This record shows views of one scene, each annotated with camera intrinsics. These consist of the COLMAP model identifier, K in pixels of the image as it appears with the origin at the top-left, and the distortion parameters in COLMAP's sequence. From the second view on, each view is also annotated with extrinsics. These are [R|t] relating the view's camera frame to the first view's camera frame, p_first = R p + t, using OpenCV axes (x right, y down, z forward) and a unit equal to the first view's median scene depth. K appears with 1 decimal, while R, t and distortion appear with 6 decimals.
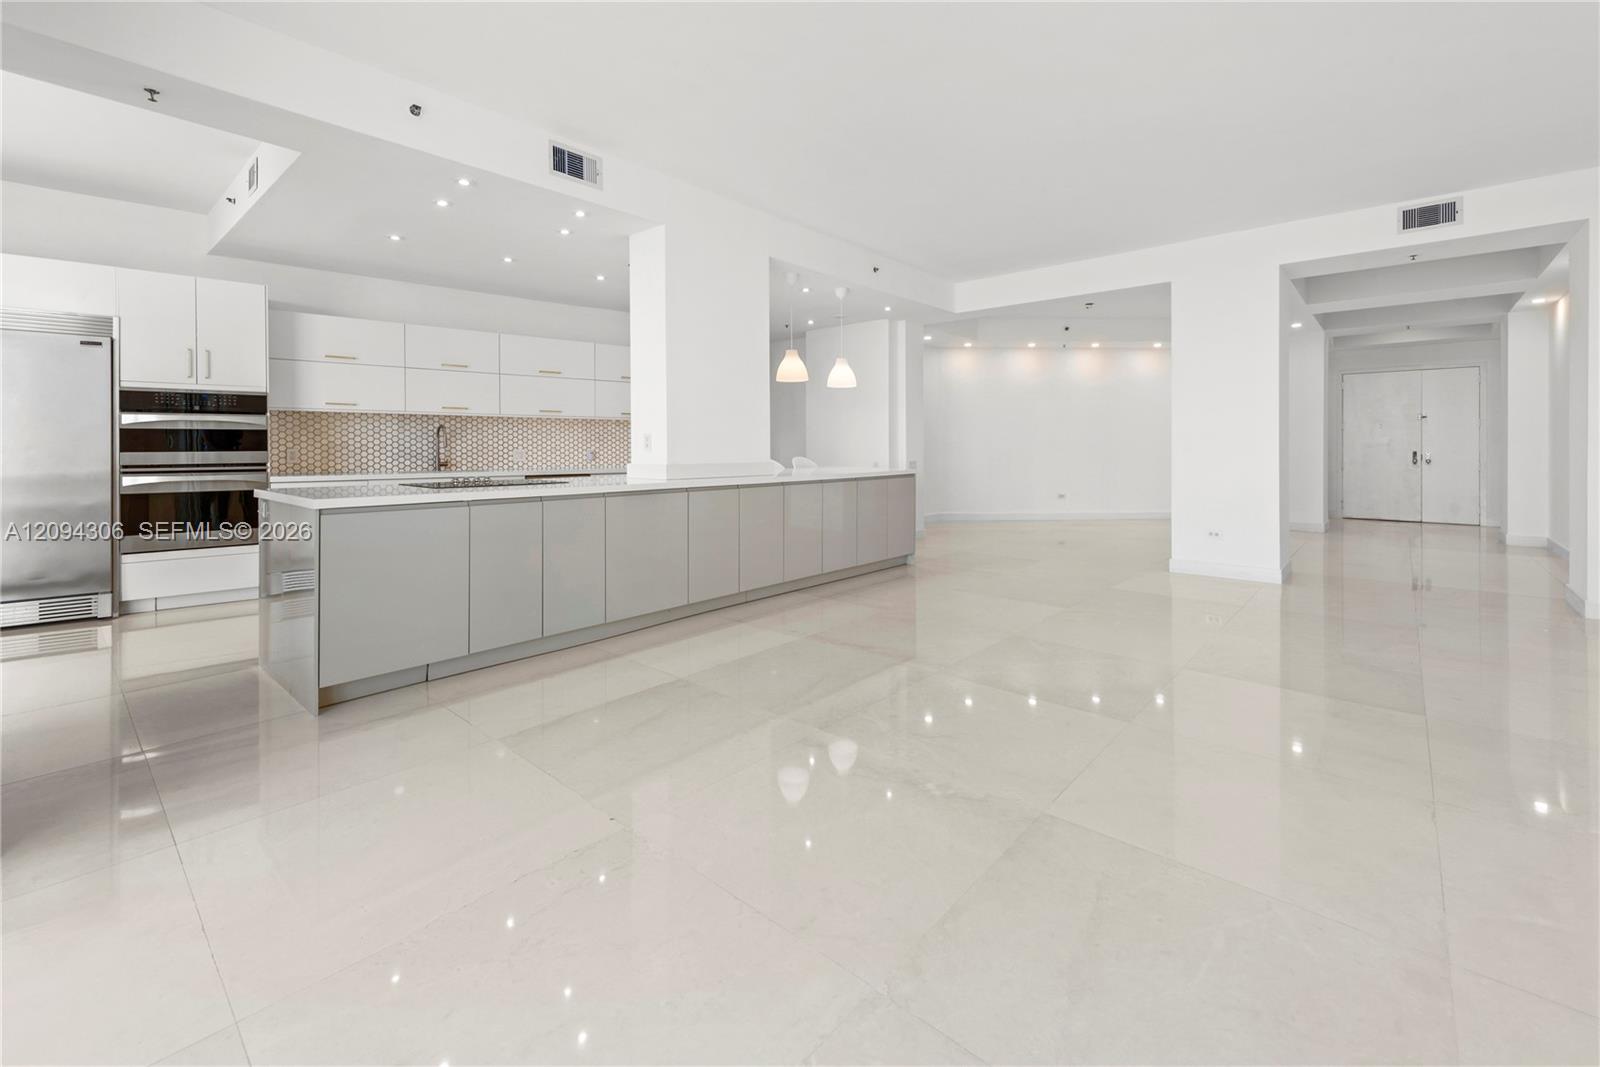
lens RADIAL K [[667.0, 0, 798.1], [0, 667.0, 442.6], [0, 0, 1]] dist [0.008550, -0.000031]
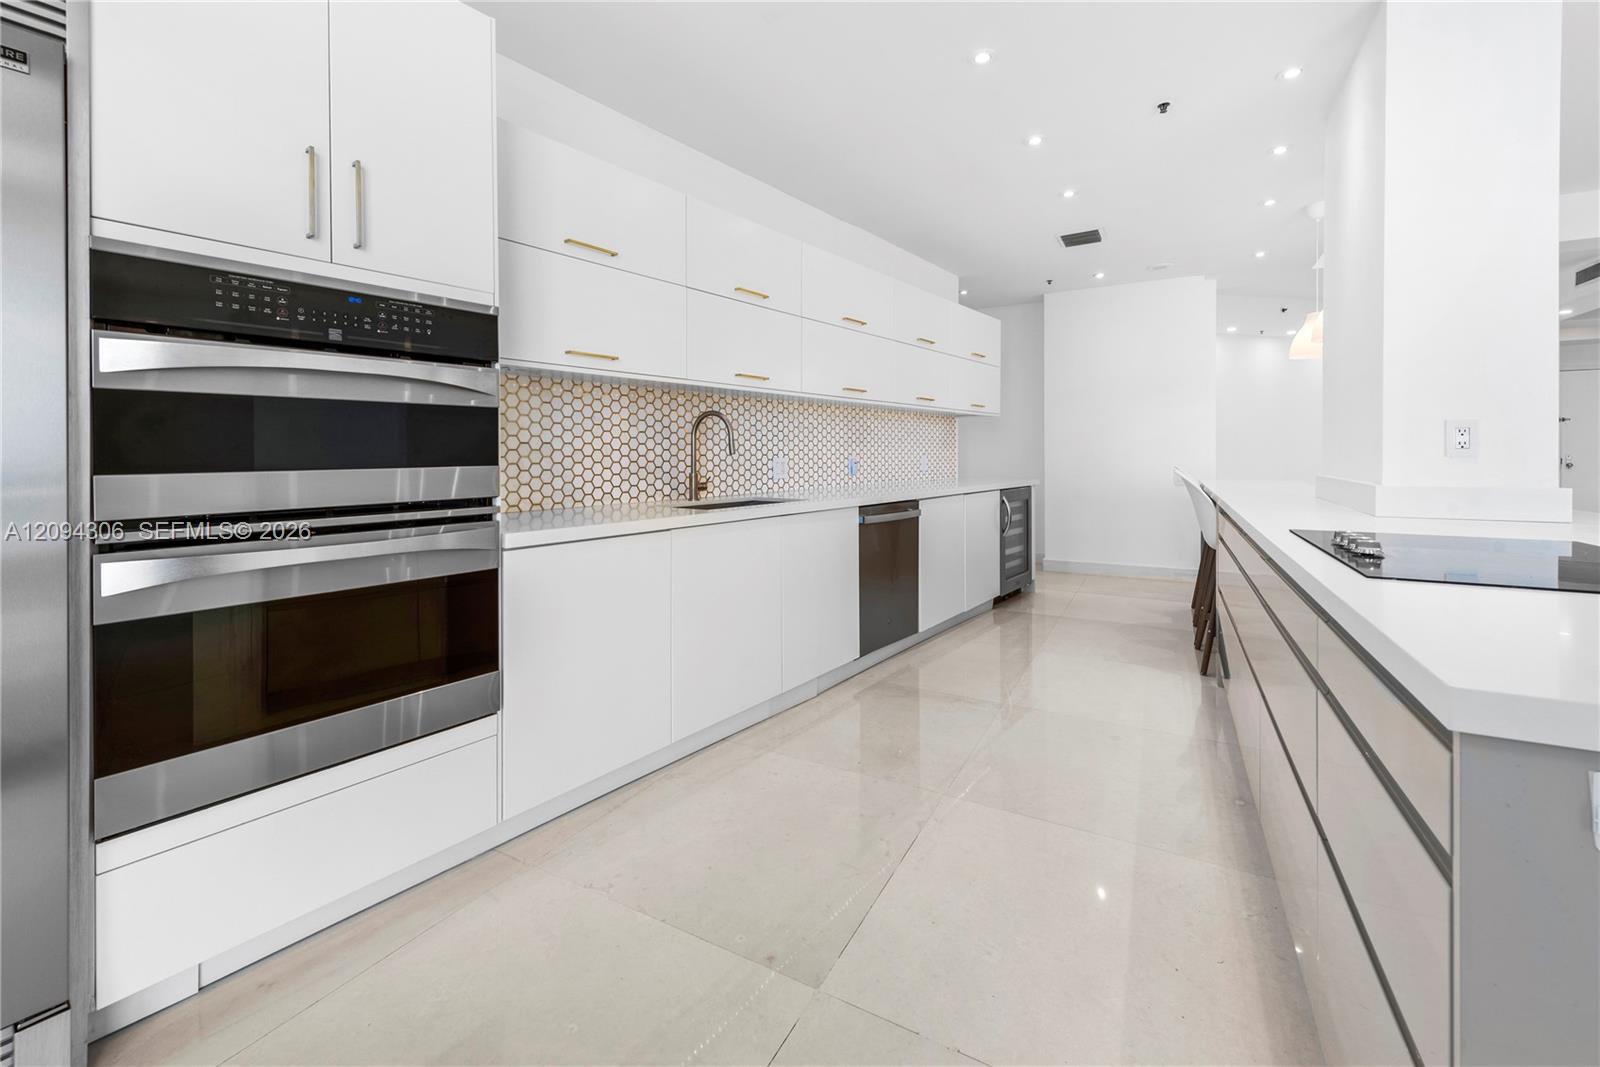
lens RADIAL K [[660.8, 0, 803.3], [0, 660.8, 456.1], [0, 0, 1]] dist [0.008783, -0.000192]
pose [[0.973942, -0.004582, 0.226749, -0.694941], [0.002126, 0.999936, 0.011075, 0.003555], [-0.226785, -0.010304, 0.973890, 0.589890]]
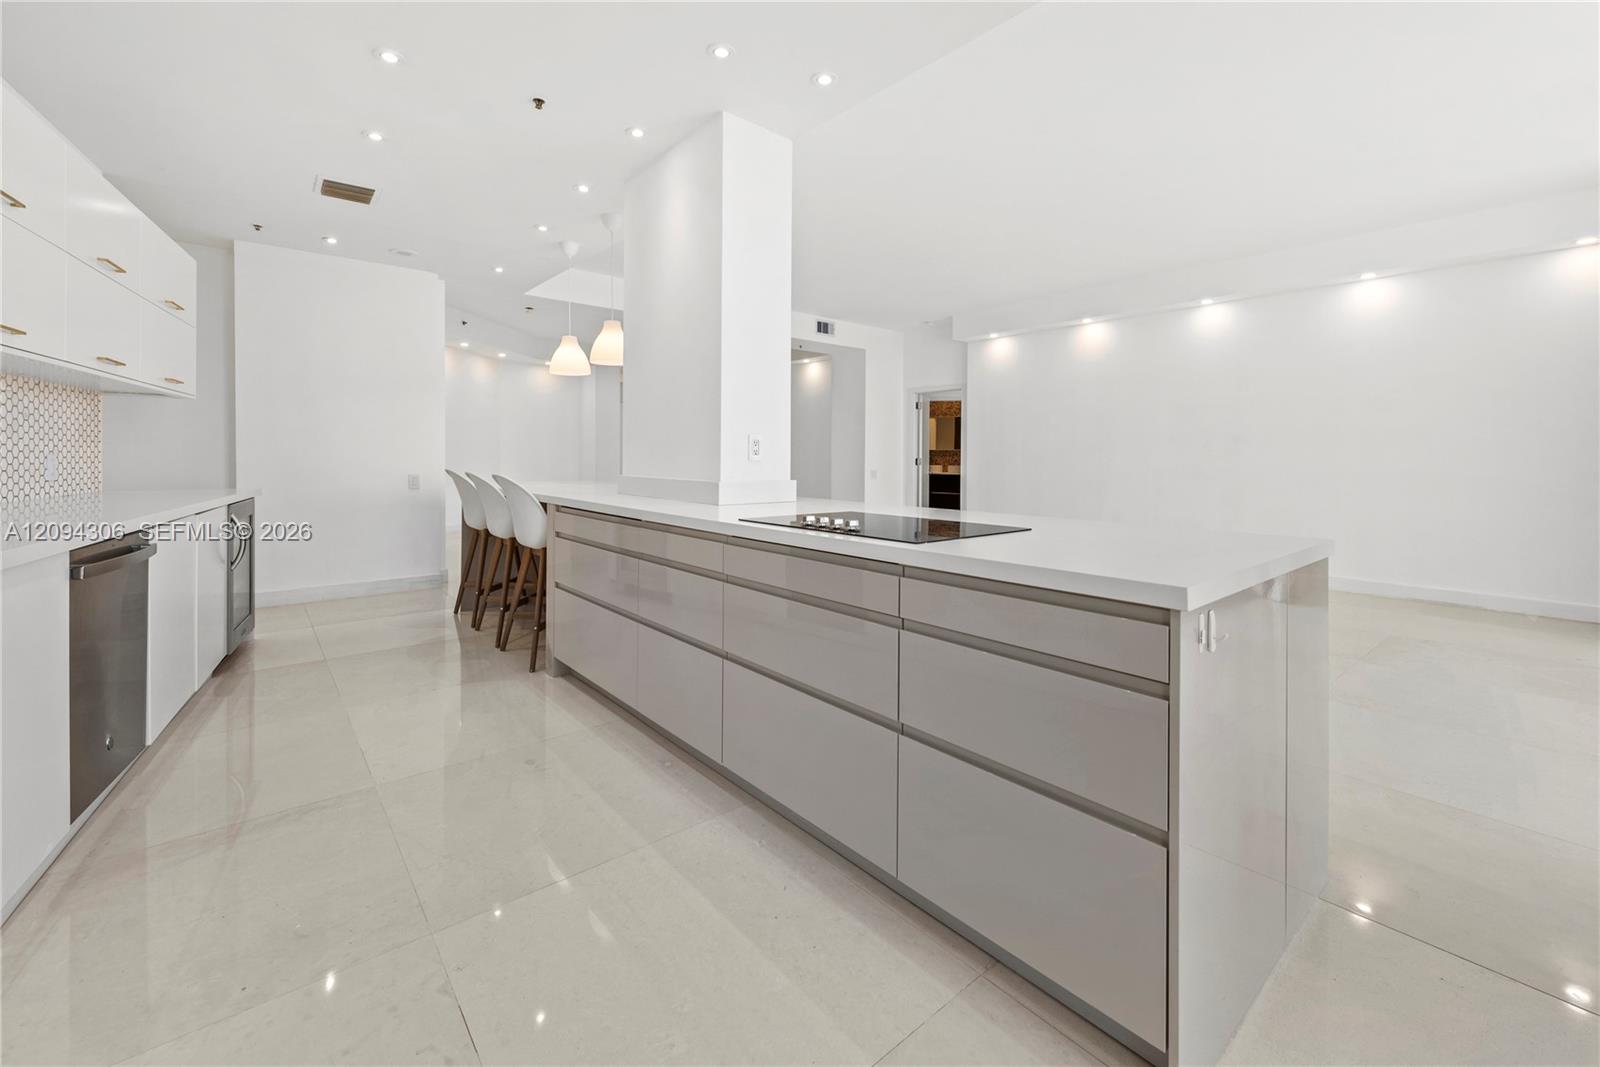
lens RADIAL K [[662.3, 0, 799.5], [0, 662.3, 461.9], [0, 0, 1]] dist [0.024305, -0.000073]
pose [[0.148094, -0.005900, 0.988956, -0.788486], [-0.015123, 0.999852, 0.008229, 0.005352], [-0.988858, -0.016175, 0.147983, 0.769670]]
